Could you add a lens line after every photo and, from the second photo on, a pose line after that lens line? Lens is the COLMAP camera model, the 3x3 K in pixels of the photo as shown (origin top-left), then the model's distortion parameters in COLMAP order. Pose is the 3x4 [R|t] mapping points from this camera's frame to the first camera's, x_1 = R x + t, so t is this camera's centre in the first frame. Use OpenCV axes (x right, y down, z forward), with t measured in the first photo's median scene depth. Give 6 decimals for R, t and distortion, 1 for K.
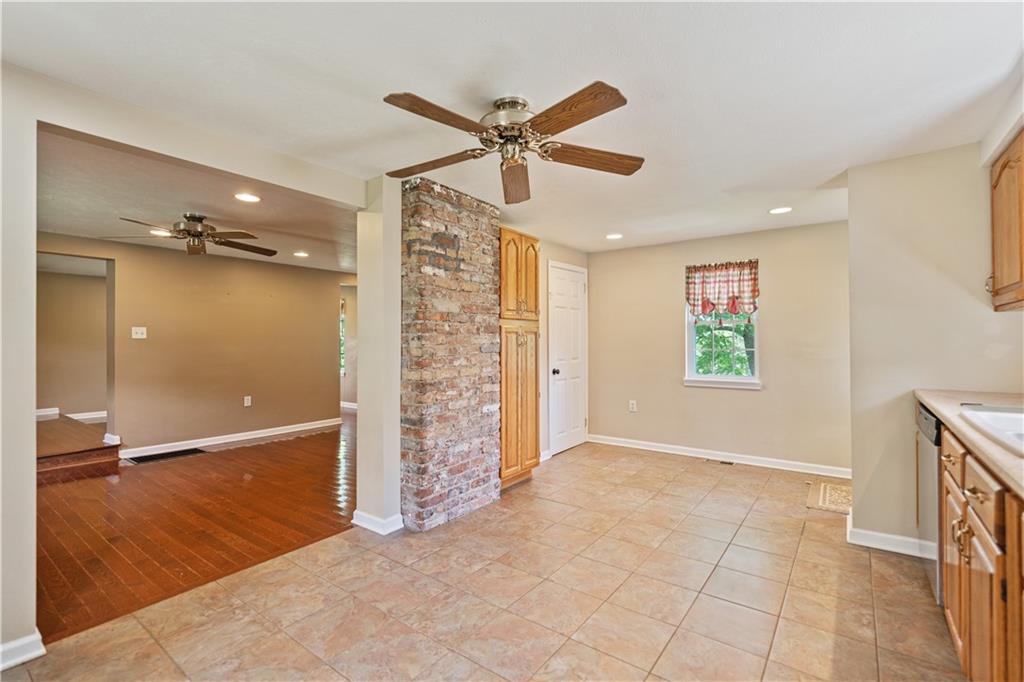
lens RADIAL K [[455.9, 0, 512.9], [0, 455.9, 339.1], [0, 0, 1]] dist [0.001814, 0.000116]
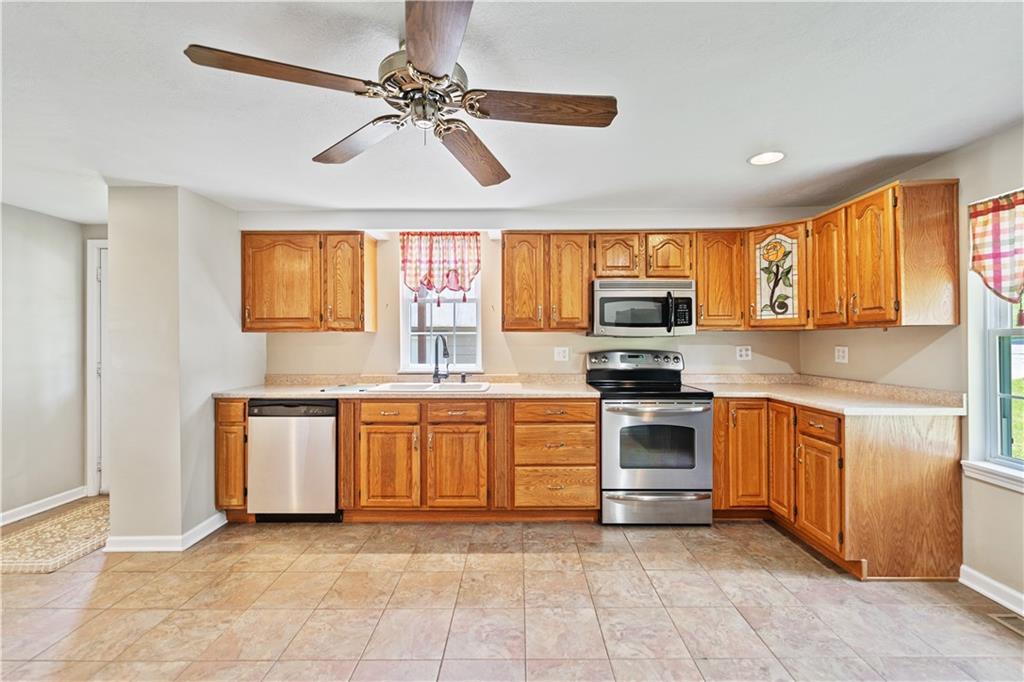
lens RADIAL K [[442.3, 0, 510.6], [0, 442.3, 339.4], [0, 0, 1]] dist [0.001481, 0.000102]
pose [[-0.585187, 0.004615, 0.810886, -0.608706], [0.001886, 0.999989, -0.004330, -0.027718], [-0.810896, -0.001004, -0.585189, 1.185732]]
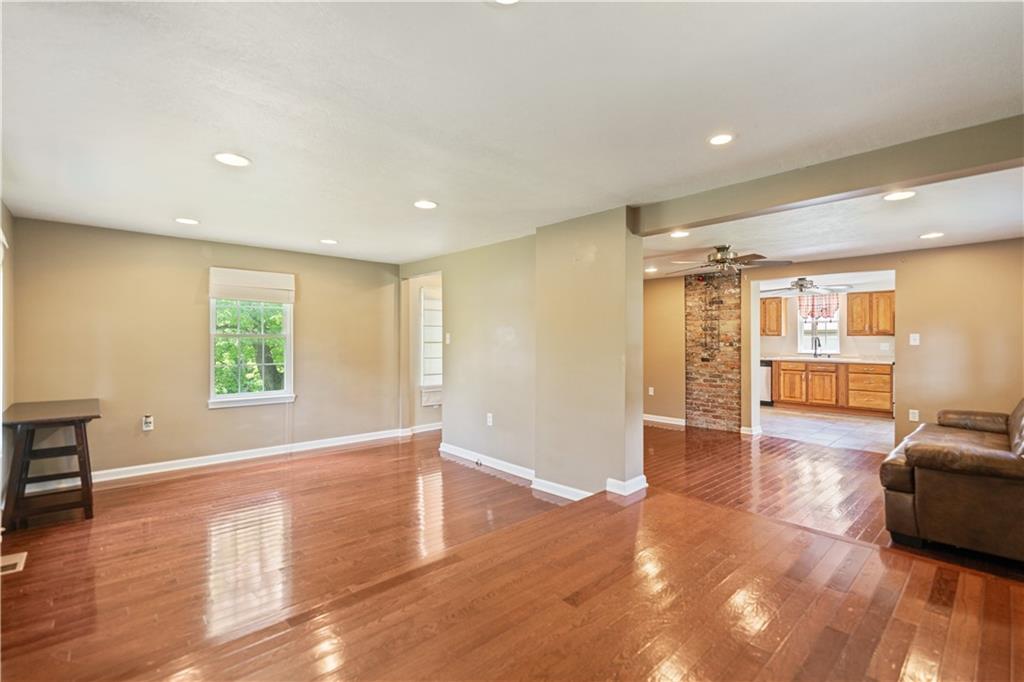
lens RADIAL K [[455.9, 0, 518.9], [0, 455.9, 335.0], [0, 0, 1]] dist [0.001814, 0.000116]
pose [[0.190708, 0.011165, 0.981583, -3.369385], [-0.003512, 0.999937, -0.010692, -0.021417], [-0.981641, -0.001408, 0.190735, 2.174487]]
